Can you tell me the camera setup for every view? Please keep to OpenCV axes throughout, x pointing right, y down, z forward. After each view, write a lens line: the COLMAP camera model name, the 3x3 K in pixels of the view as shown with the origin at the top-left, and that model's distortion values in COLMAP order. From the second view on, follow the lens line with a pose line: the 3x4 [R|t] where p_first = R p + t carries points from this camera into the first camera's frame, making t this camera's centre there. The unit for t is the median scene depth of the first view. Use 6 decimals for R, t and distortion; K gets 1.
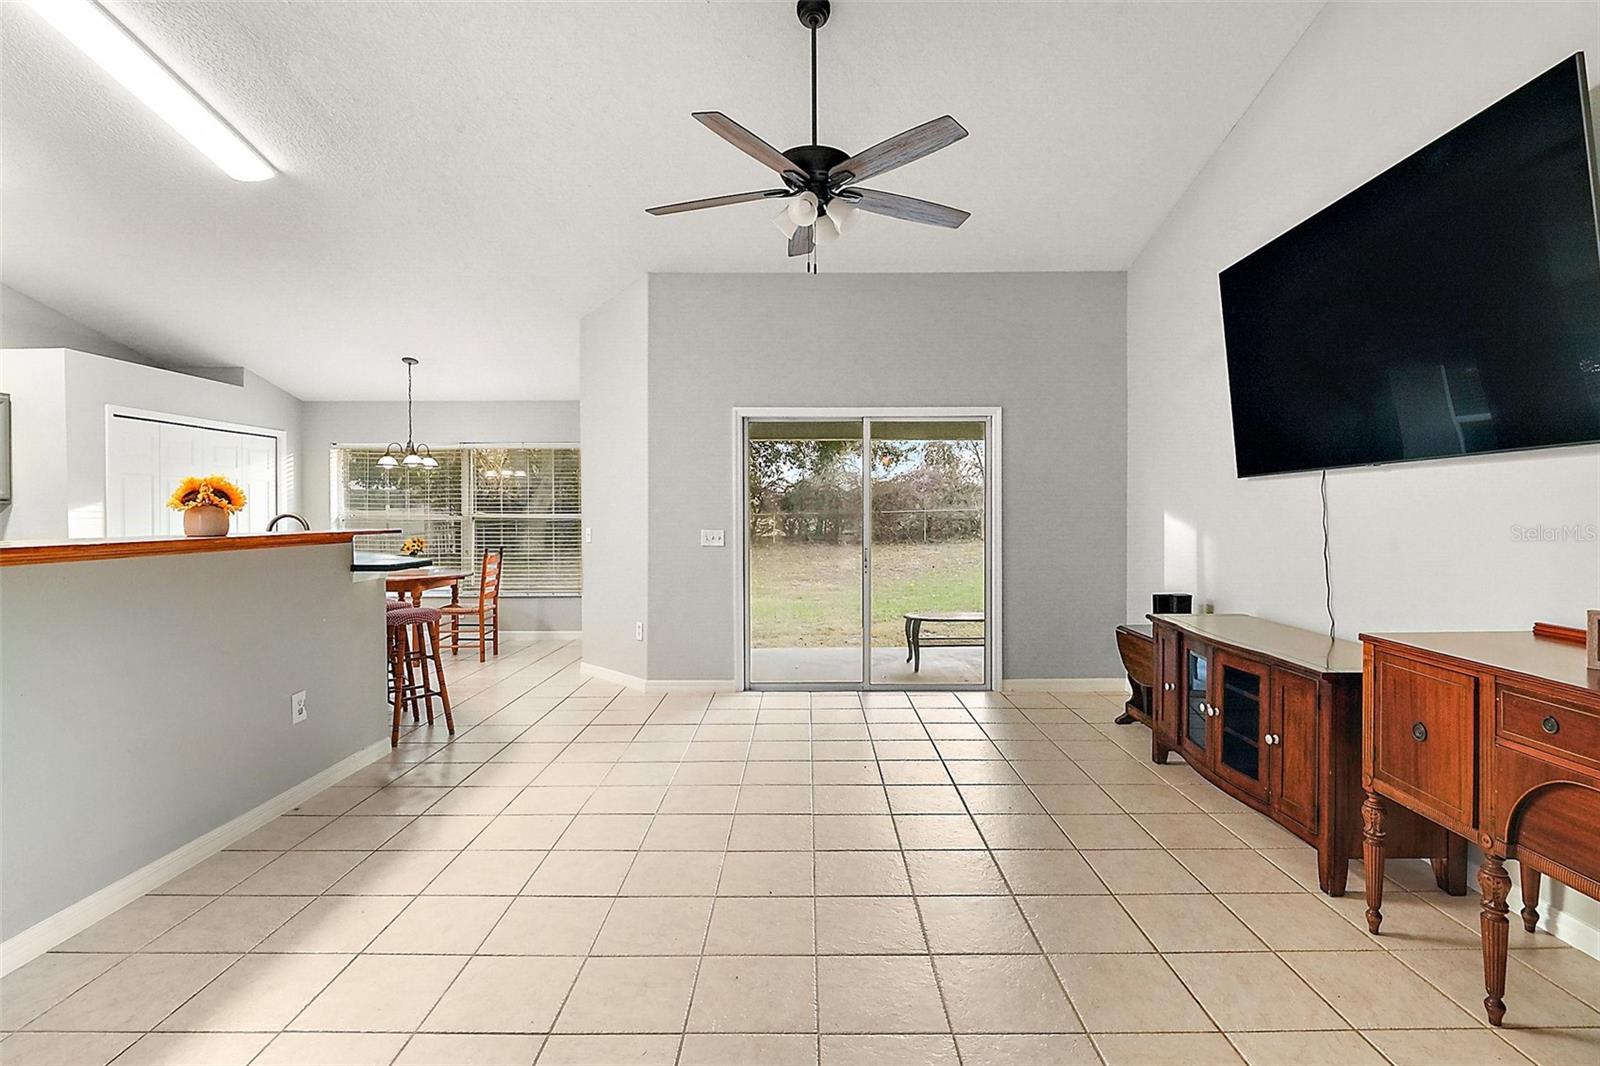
lens RADIAL K [[757.0, 0, 804.6], [0, 757.0, 520.2], [0, 0, 1]] dist [0.000734, -0.003555]
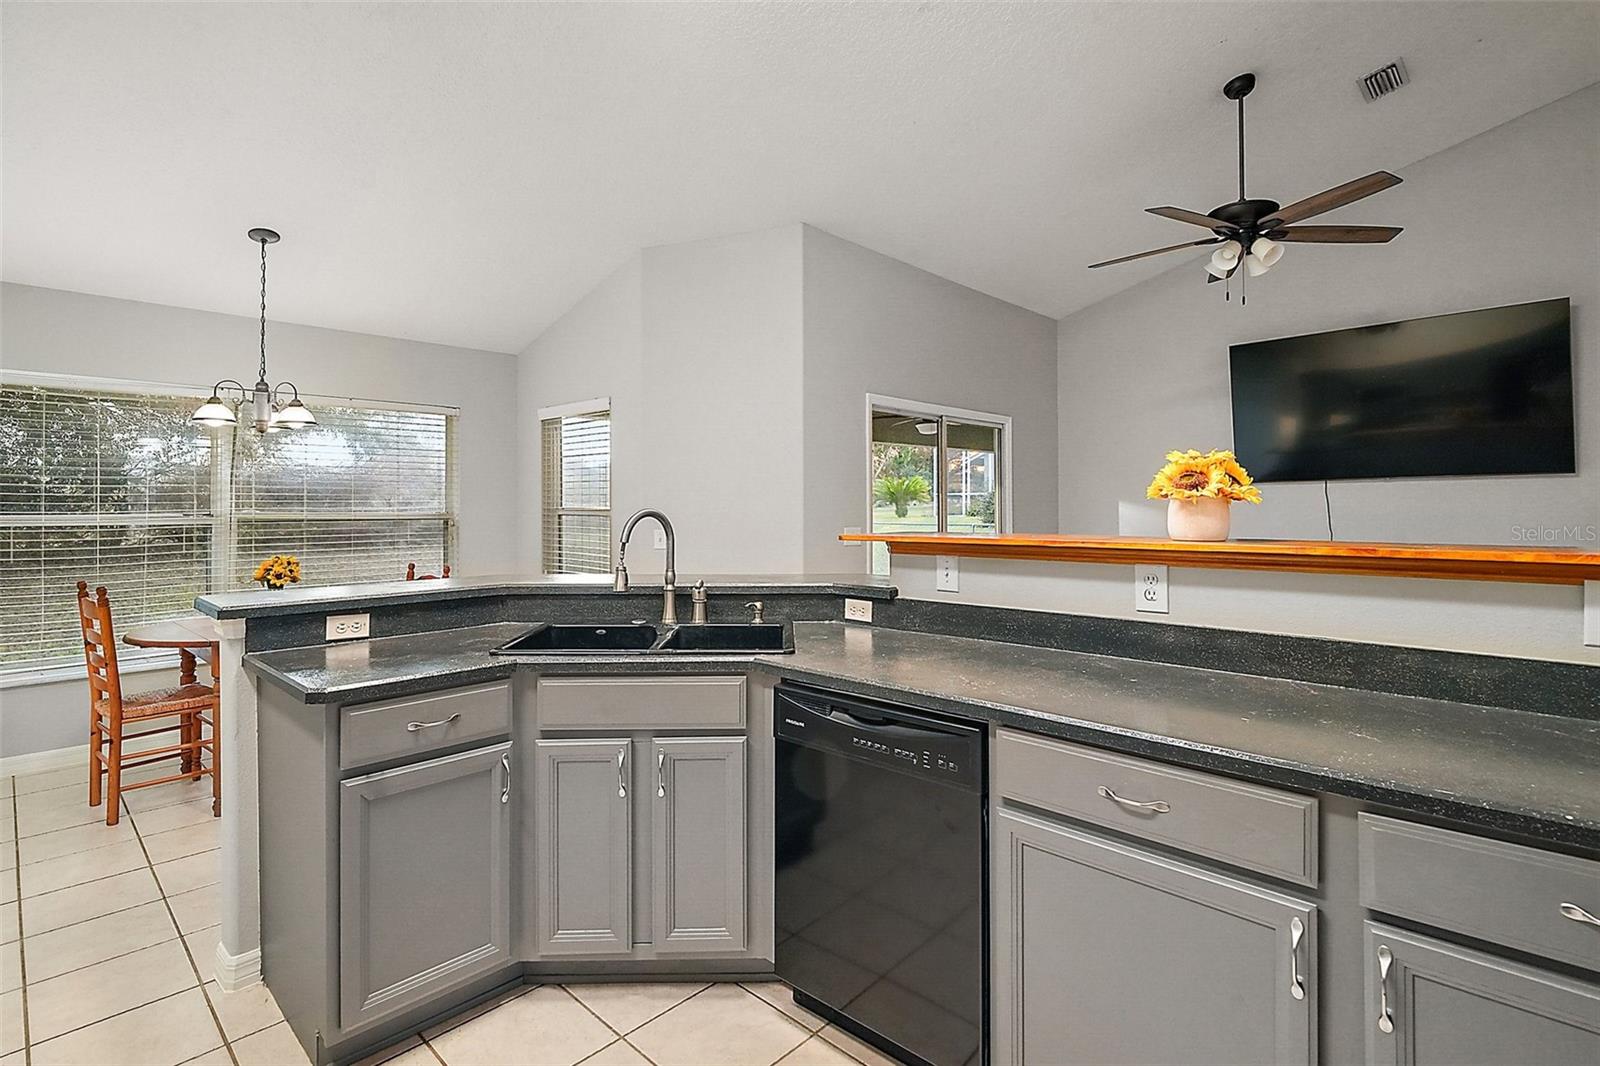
lens RADIAL K [[757.0, 0, 796.9], [0, 757.0, 501.7], [0, 0, 1]] dist [0.000734, -0.003555]
pose [[0.691938, 0.003750, 0.721947, -0.966534], [0.011628, 0.999799, -0.016339, -0.003649], [-0.721863, 0.019700, 0.691755, 0.501743]]
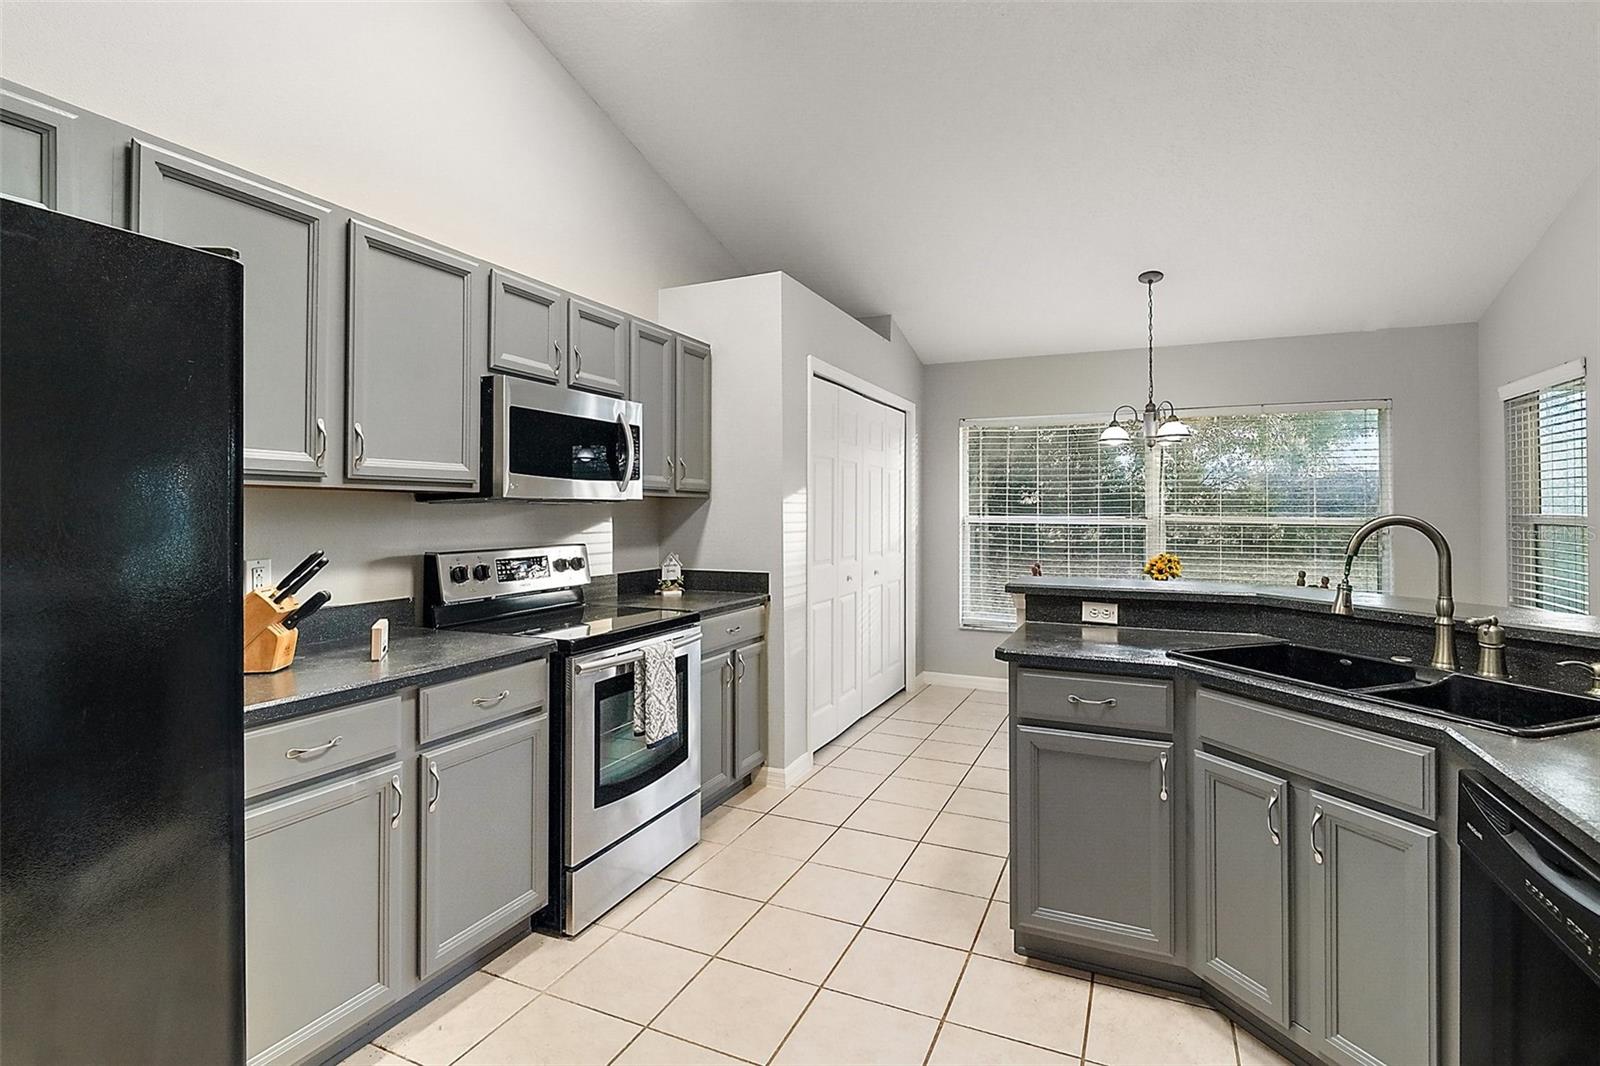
lens RADIAL K [[757.0, 0, 790.3], [0, 757.0, 508.7], [0, 0, 1]] dist [0.000734, -0.003555]
pose [[0.911331, 0.005065, -0.411642, -0.782495], [-0.011904, 0.999830, -0.014053, -0.002015], [0.411501, 0.017707, 0.911237, 0.427899]]
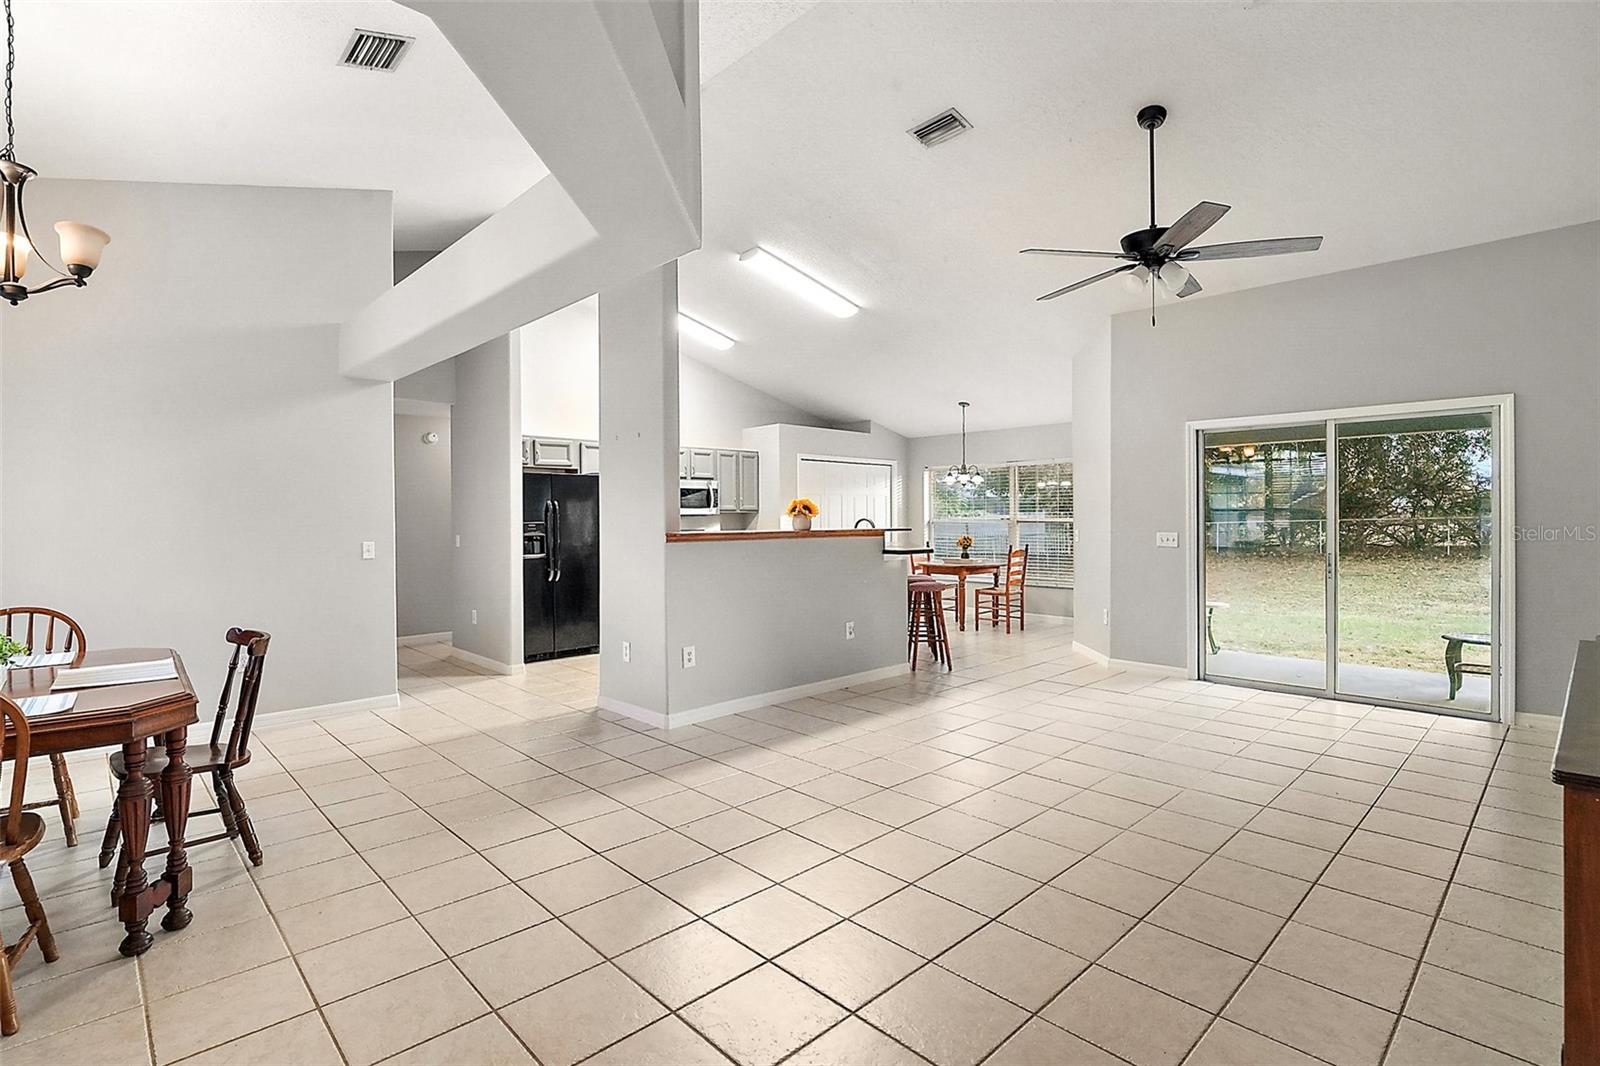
lens RADIAL K [[757.0, 0, 803.7], [0, 757.0, 523.5], [0, 0, 1]] dist [0.000734, -0.003555]
pose [[0.694356, 0.005508, -0.719611, 0.370863], [-0.006039, 0.999980, 0.001827, 0.000862], [0.719607, 0.003078, 0.694375, -0.204212]]
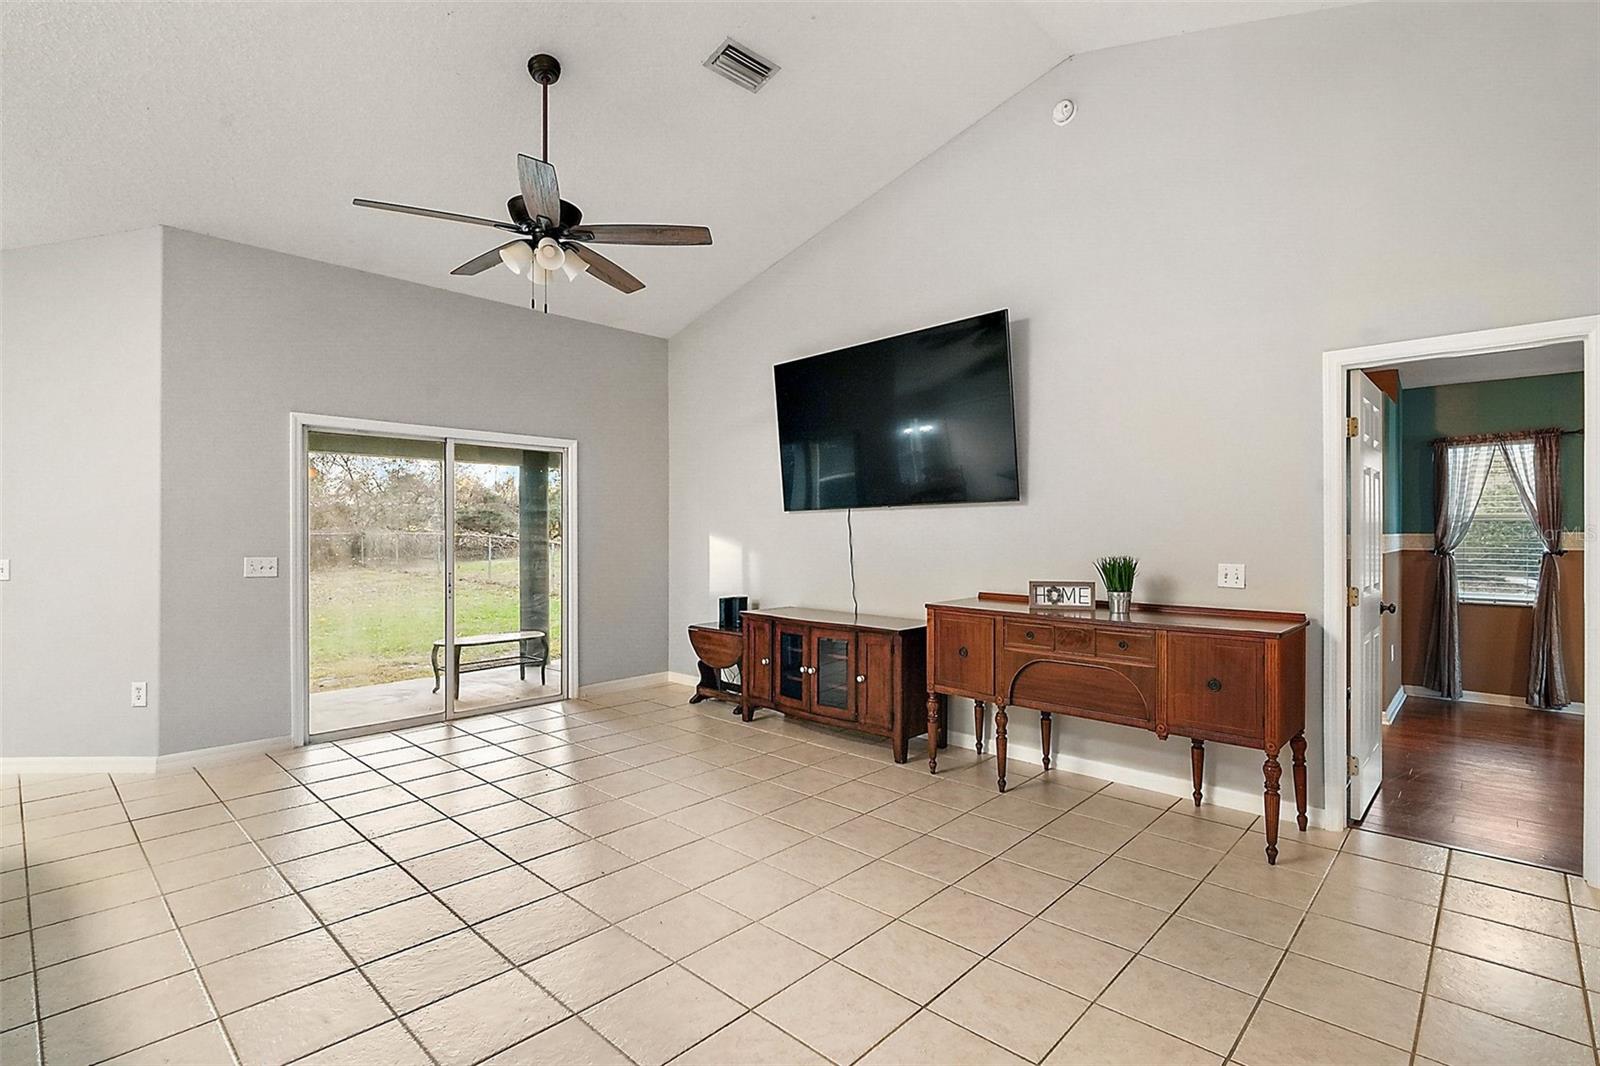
lens RADIAL K [[757.0, 0, 804.4], [0, 757.0, 530.6], [0, 0, 1]] dist [0.000734, -0.003555]
pose [[0.682797, 0.002863, 0.730602, -0.376473], [0.009758, 0.999867, -0.013038, -0.000172], [-0.730543, 0.016032, 0.682679, 0.002554]]
